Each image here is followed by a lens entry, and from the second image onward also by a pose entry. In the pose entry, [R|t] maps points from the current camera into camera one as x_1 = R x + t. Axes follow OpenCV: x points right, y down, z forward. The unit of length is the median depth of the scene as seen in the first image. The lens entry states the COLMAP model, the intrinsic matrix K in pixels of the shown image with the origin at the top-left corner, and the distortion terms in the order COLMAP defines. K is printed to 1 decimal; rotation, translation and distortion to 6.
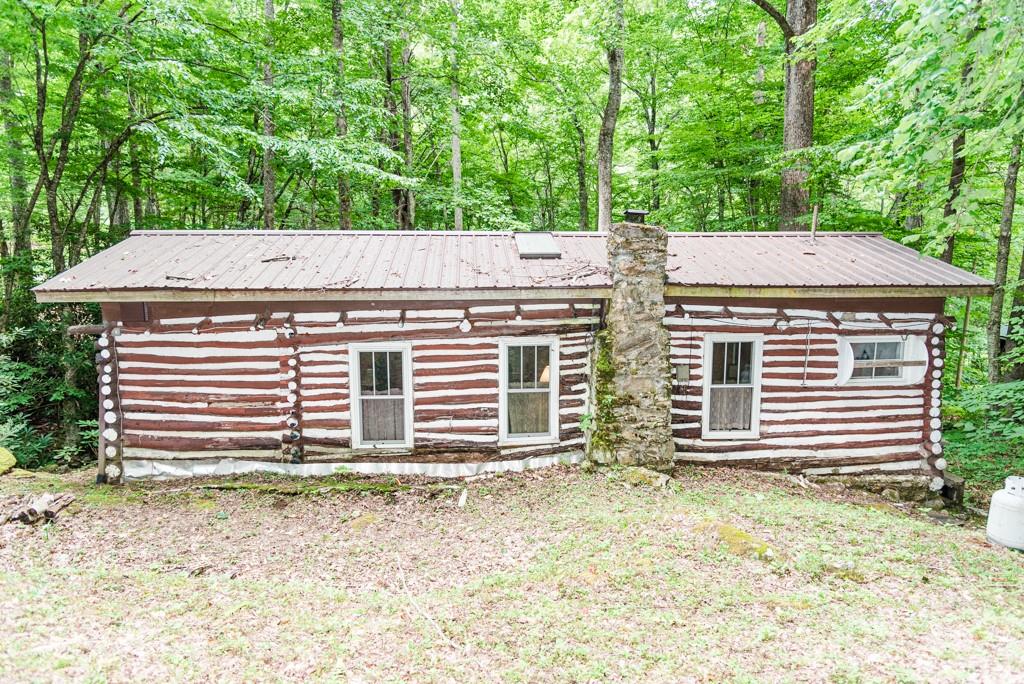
lens RADIAL K [[683.6, 0, 514.6], [0, 683.6, 346.6], [0, 0, 1]] dist [0.016471, -0.009047]
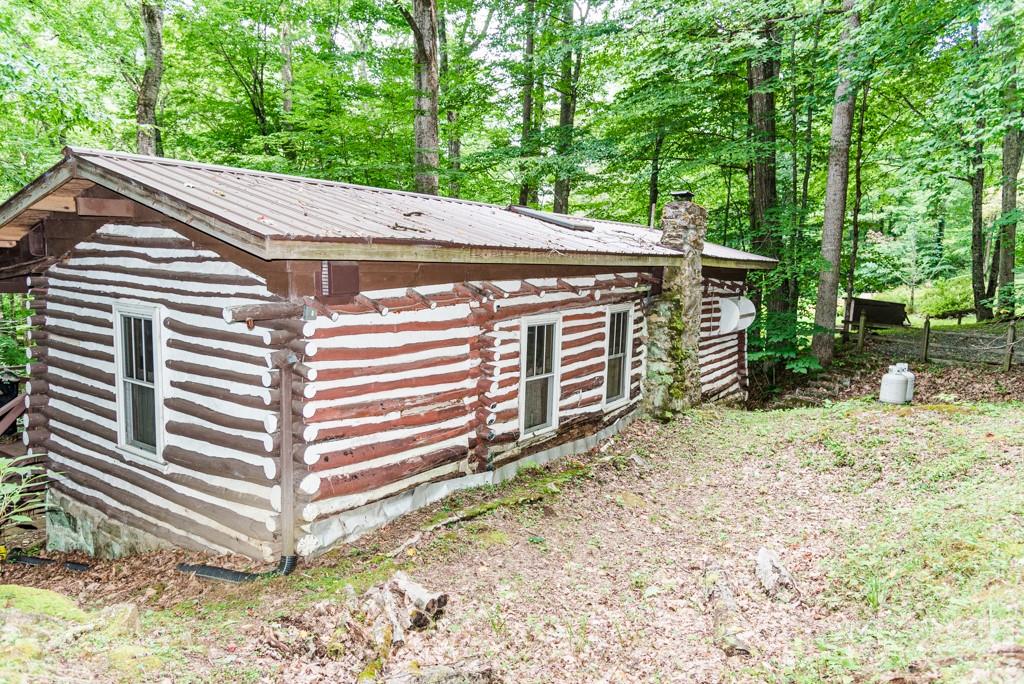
lens RADIAL K [[683.6, 0, 514.6], [0, 683.6, 346.6], [0, 0, 1]] dist [0.016471, -0.009047]
pose [[0.640208, -0.078604, 0.764169, -0.890087], [0.089584, 0.995603, 0.027358, 0.007766], [-0.762960, 0.050942, 0.644435, 0.452809]]
